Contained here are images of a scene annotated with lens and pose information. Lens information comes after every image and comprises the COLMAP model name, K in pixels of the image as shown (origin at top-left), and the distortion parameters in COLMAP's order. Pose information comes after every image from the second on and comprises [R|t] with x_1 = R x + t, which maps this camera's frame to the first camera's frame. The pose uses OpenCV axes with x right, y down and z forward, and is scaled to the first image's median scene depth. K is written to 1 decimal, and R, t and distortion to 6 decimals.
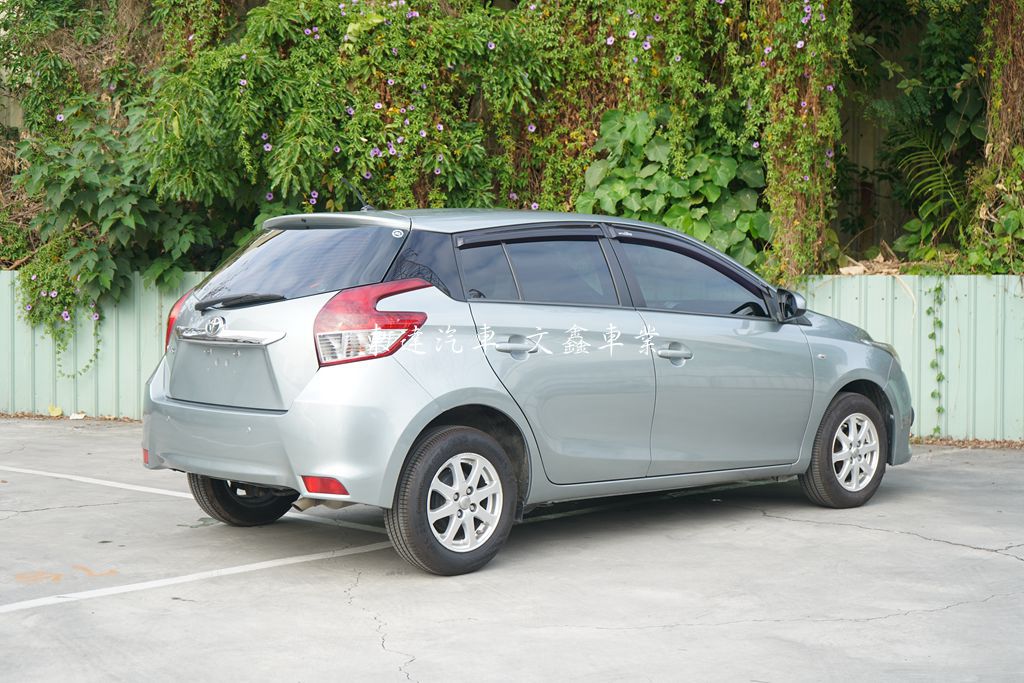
lens RADIAL K [[1608.3, 0, 507.8], [0, 1608.3, 344.5], [0, 0, 1]] dist [-0.029974, 0.000000]
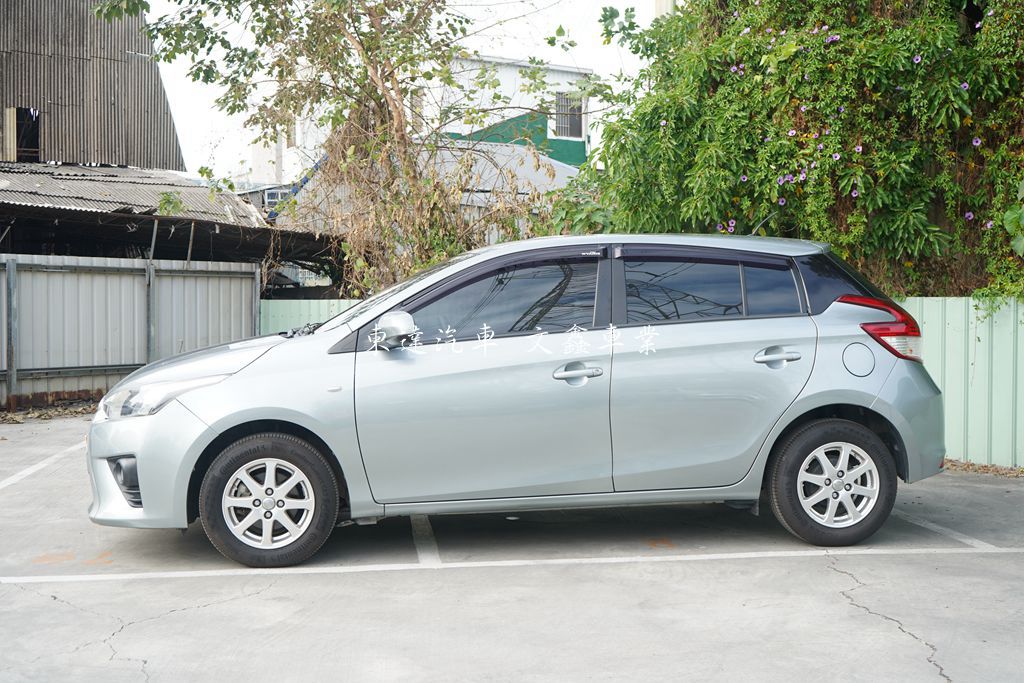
lens RADIAL K [[1240.4, 0, 515.4], [0, 1240.4, 343.6], [0, 0, 1]] dist [-0.007077, 0.000000]
pose [[0.760691, 0.012819, -0.648988, 0.296922], [-0.021318, 0.999759, -0.005239, -0.007375], [0.648765, 0.017821, 0.760780, 0.290801]]
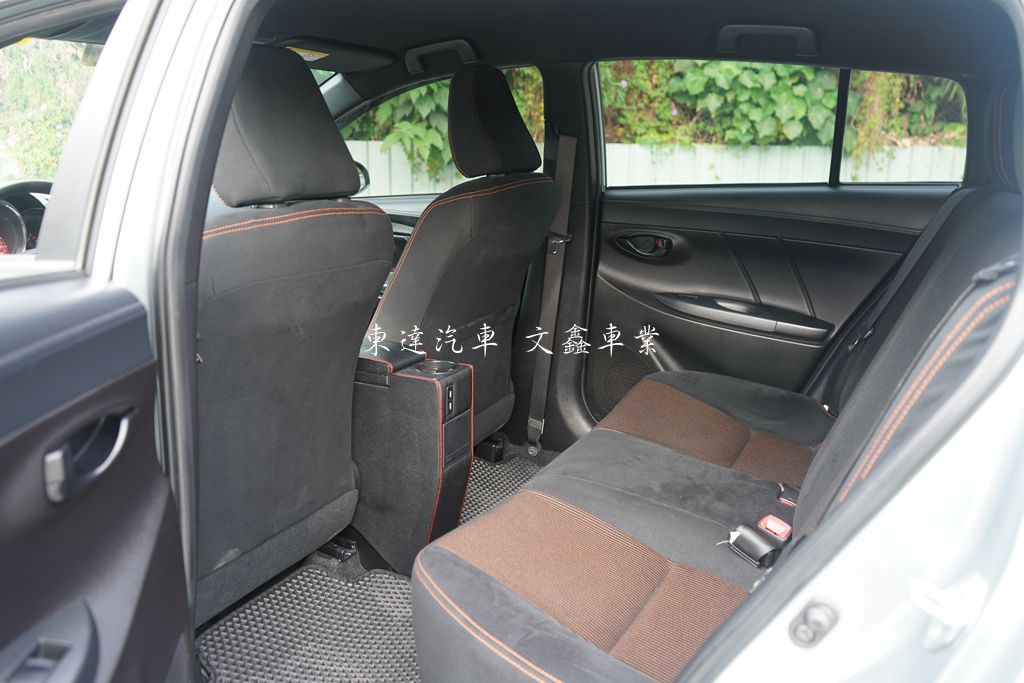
lens RADIAL K [[825.0, 0, 510.5], [0, 825.0, 332.6], [0, 0, 1]] dist [-0.011219, 0.013220]
pose [[0.959765, -0.057011, 0.274957, -0.247600], [0.005697, 0.982925, 0.183919, -0.021595], [-0.280748, -0.174953, 0.943701, 0.473723]]
